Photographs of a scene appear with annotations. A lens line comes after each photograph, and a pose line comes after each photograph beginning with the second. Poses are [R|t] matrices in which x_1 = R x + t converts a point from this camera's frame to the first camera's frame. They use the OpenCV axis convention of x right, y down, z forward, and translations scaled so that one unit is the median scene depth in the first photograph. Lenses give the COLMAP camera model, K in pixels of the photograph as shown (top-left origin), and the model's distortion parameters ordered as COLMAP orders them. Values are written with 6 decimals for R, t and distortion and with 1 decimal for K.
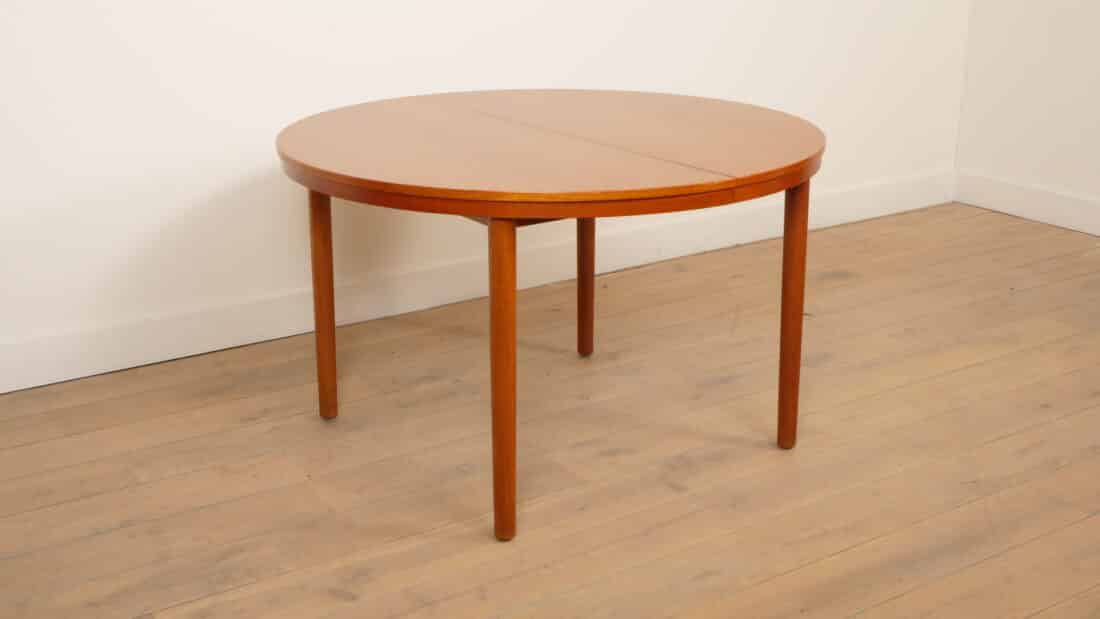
lens RADIAL K [[1383.8, 0, 543.3], [0, 1383.8, 307.6], [0, 0, 1]] dist [0.000040, 0.000000]
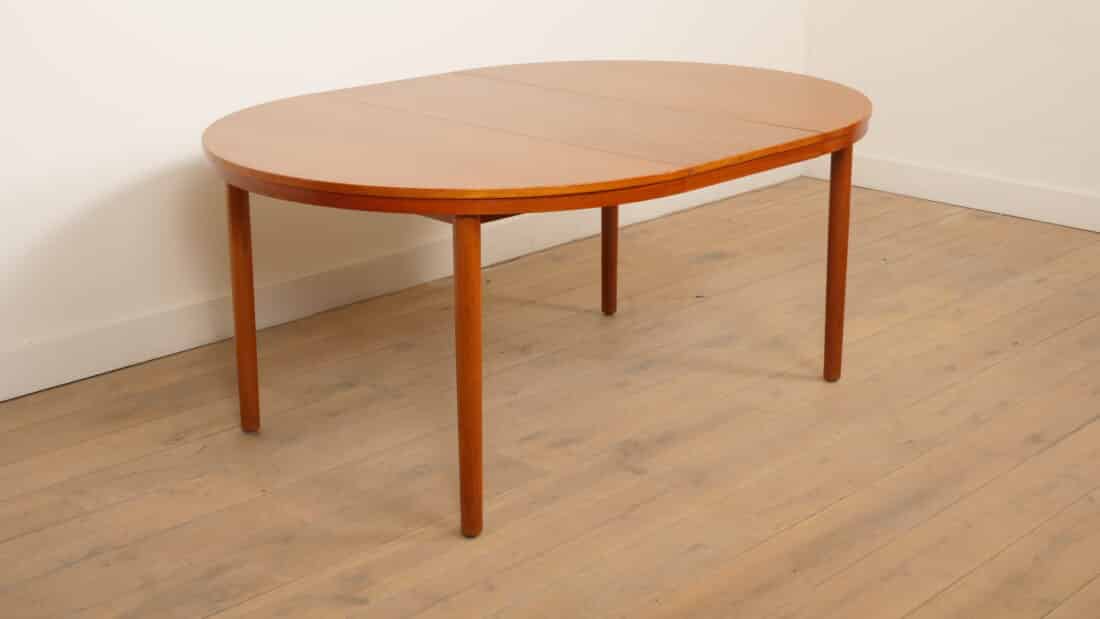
lens RADIAL K [[1672.3, 0, 555.9], [0, 1672.3, 312.0], [0, 0, 1]] dist [-0.093014, 0.000000]
pose [[0.974609, -0.065866, 0.214006, -0.204700], [0.068433, 0.997645, -0.004600, 0.018763], [-0.213199, 0.019128, 0.976821, -0.147015]]
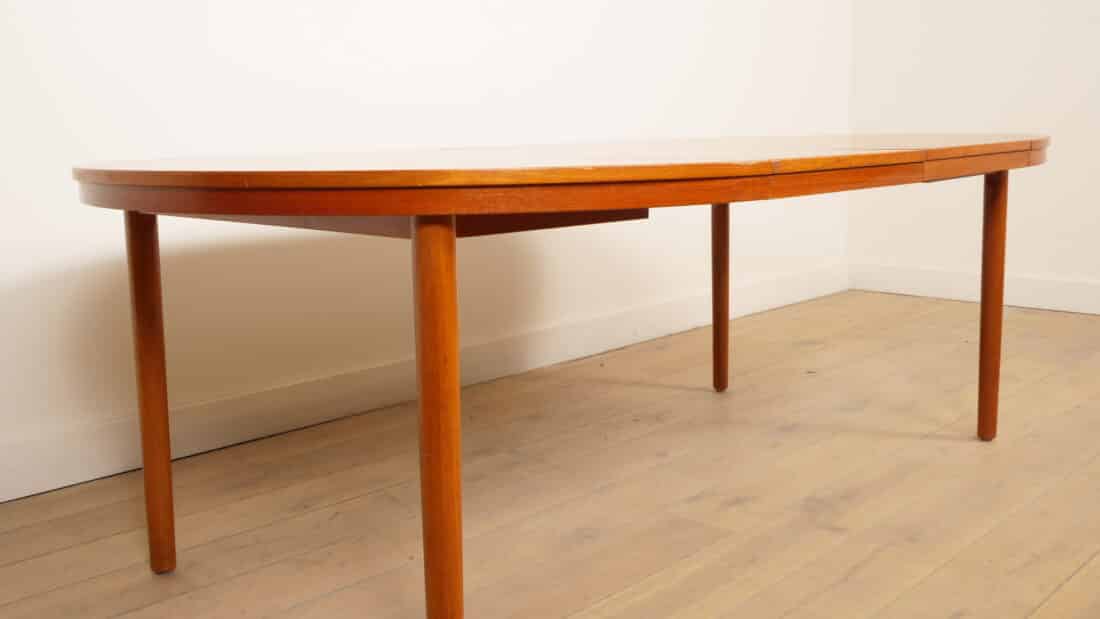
lens RADIAL K [[1124.8, 0, 546.3], [0, 1124.8, 312.1], [0, 0, 1]] dist [-0.011376, 0.000000]
pose [[0.974753, -0.055542, 0.216267, -0.220584], [0.086848, 0.986609, -0.138058, 0.075974], [-0.205703, 0.153355, 0.966524, 0.330078]]
